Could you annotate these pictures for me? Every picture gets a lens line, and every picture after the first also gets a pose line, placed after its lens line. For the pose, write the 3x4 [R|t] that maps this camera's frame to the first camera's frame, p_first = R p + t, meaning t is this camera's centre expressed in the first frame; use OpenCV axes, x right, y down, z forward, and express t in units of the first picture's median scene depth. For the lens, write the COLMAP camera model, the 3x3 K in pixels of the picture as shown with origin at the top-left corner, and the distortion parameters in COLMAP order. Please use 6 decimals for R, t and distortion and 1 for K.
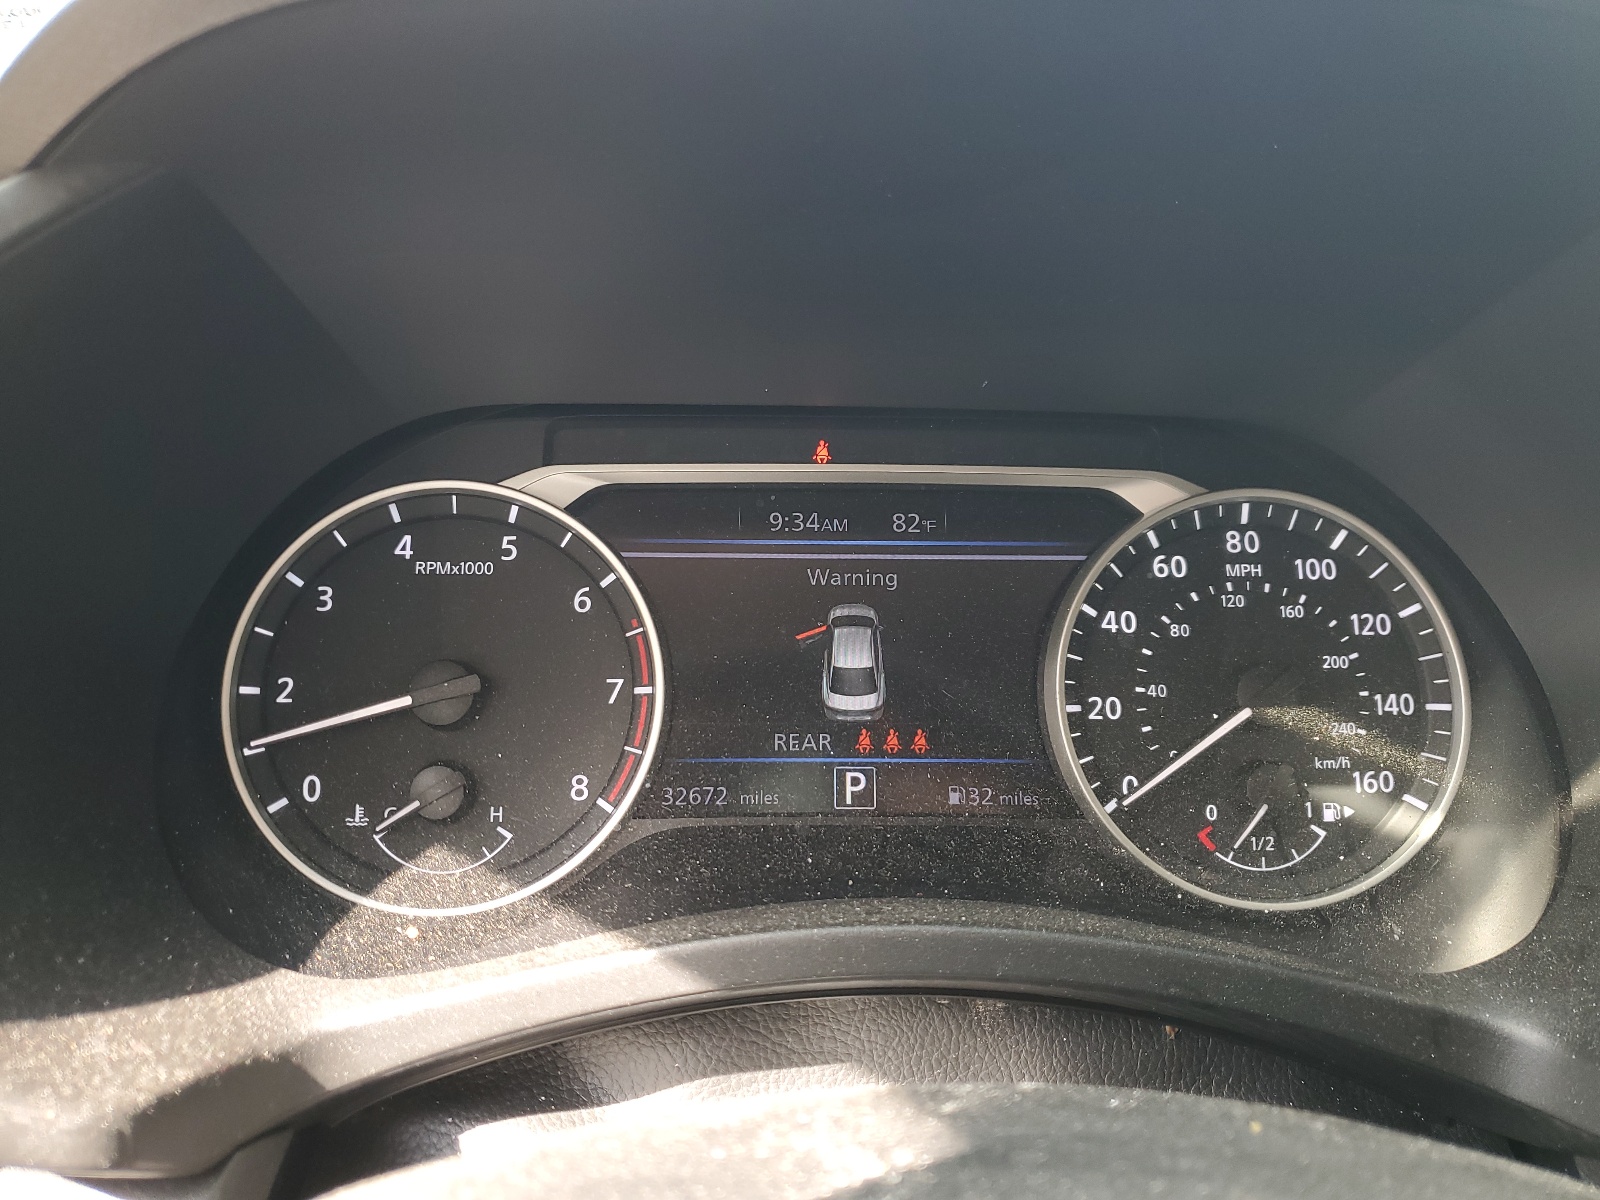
lens RADIAL K [[1203.8, 0, 799.4], [0, 1203.8, 598.3], [0, 0, 1]] dist [-0.001080, -0.000946]
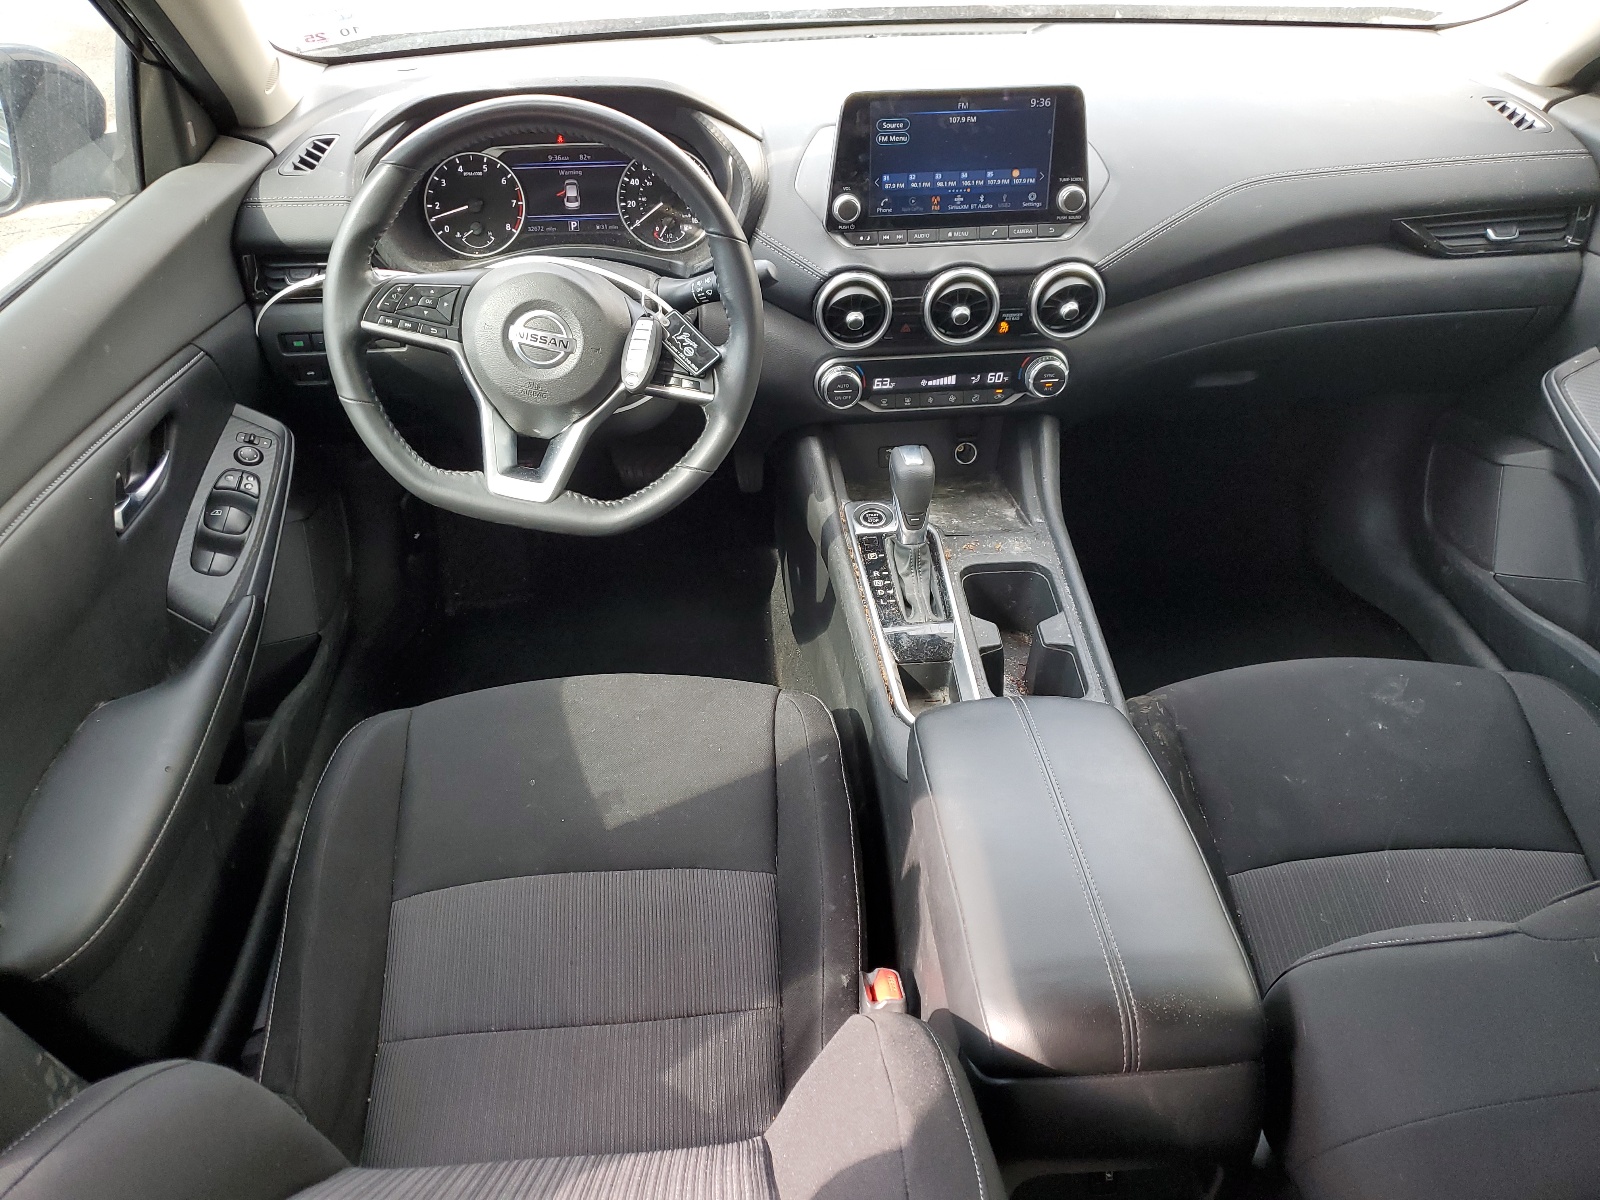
lens RADIAL K [[1203.8, 0, 803.8], [0, 1203.8, 600.8], [0, 0, 1]] dist [-0.001080, -0.000946]
pose [[0.998769, -0.019486, -0.045617, 1.025733], [0.034182, 0.936773, 0.348264, -0.053064], [0.035947, -0.349394, 0.936286, -3.399903]]
